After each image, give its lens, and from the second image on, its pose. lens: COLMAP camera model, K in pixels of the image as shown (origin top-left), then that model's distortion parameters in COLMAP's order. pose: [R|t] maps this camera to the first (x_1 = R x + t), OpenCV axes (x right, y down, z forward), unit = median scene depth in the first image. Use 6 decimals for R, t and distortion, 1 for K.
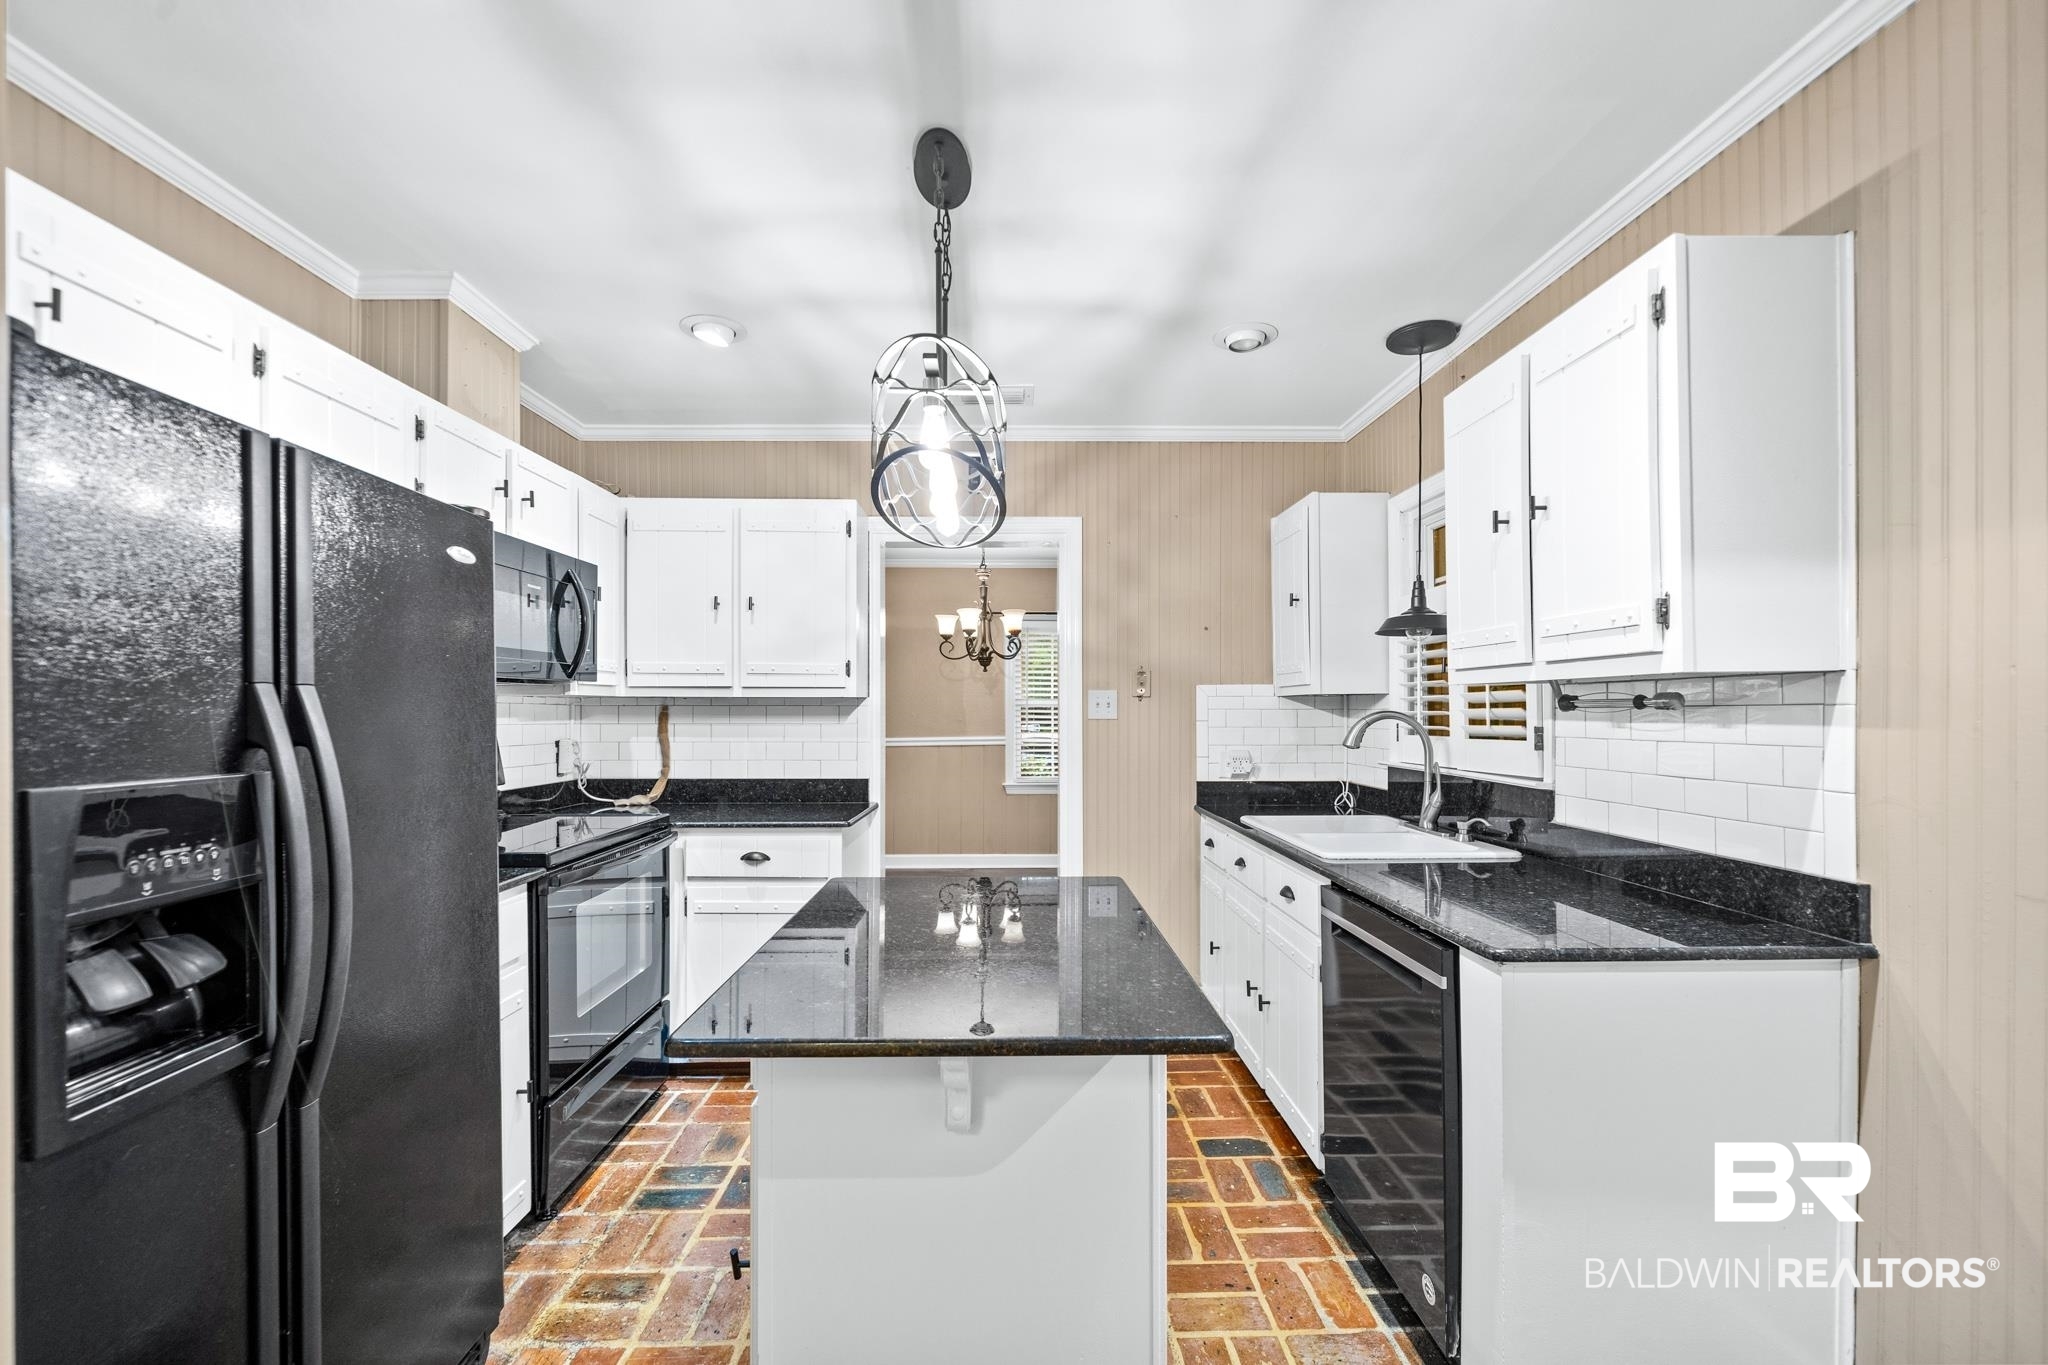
lens RADIAL K [[823.5, 0, 1023.8], [0, 823.5, 703.9], [0, 0, 1]] dist [-0.000776, -0.000487]
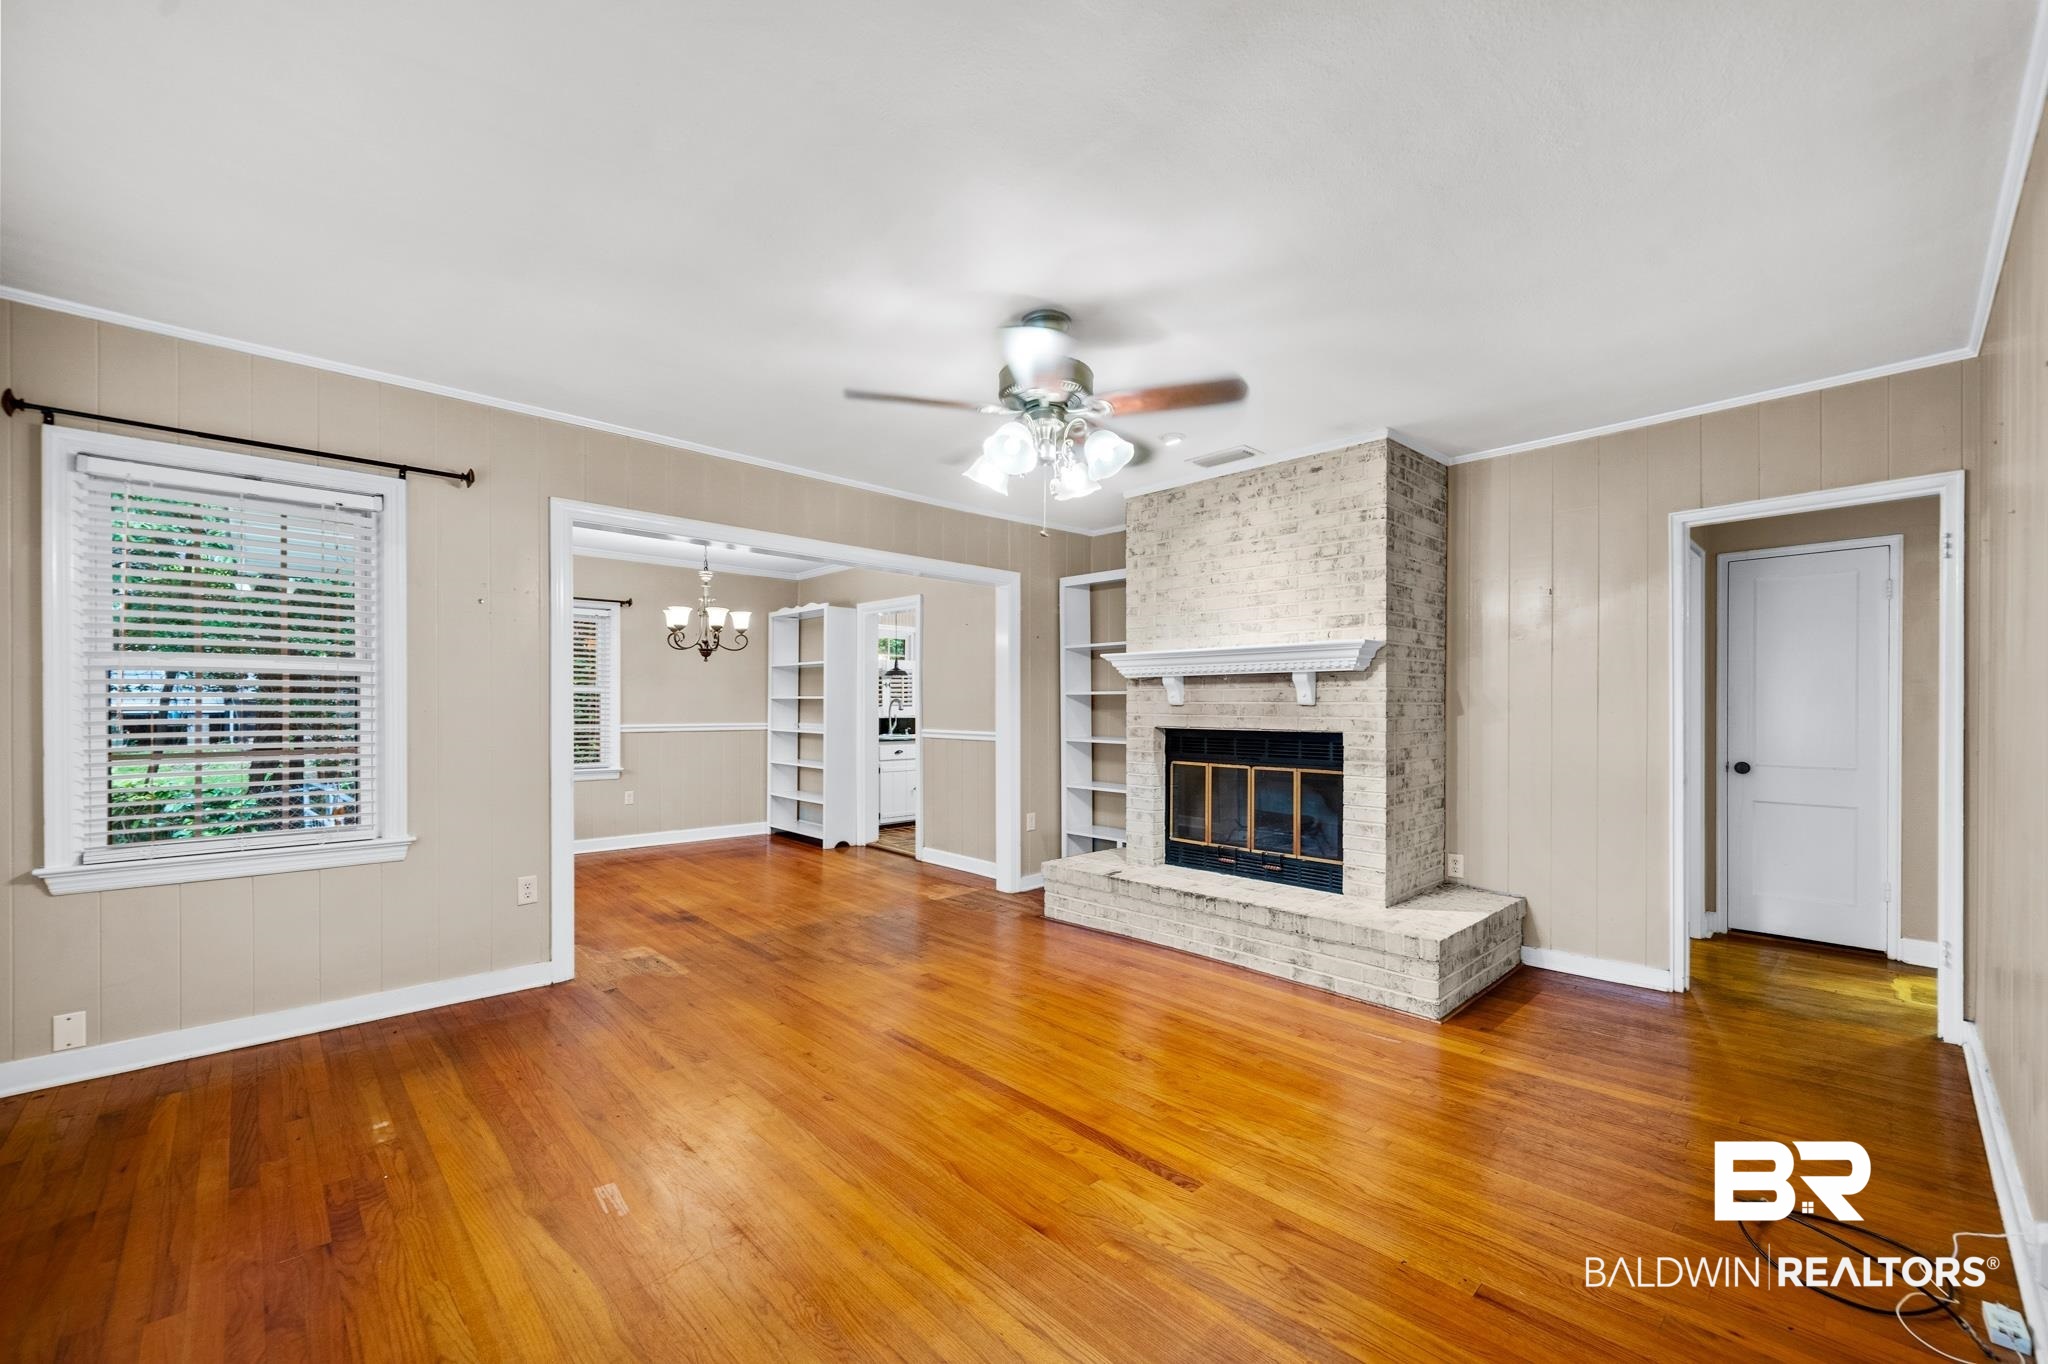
lens RADIAL K [[823.5, 0, 1023.8], [0, 823.5, 703.4], [0, 0, 1]] dist [-0.000776, -0.000487]
pose [[-0.668942, 0.004558, 0.743301, -2.217202], [-0.003889, 0.999946, -0.009633, 0.055802], [-0.743305, -0.009335, -0.668888, 2.704402]]
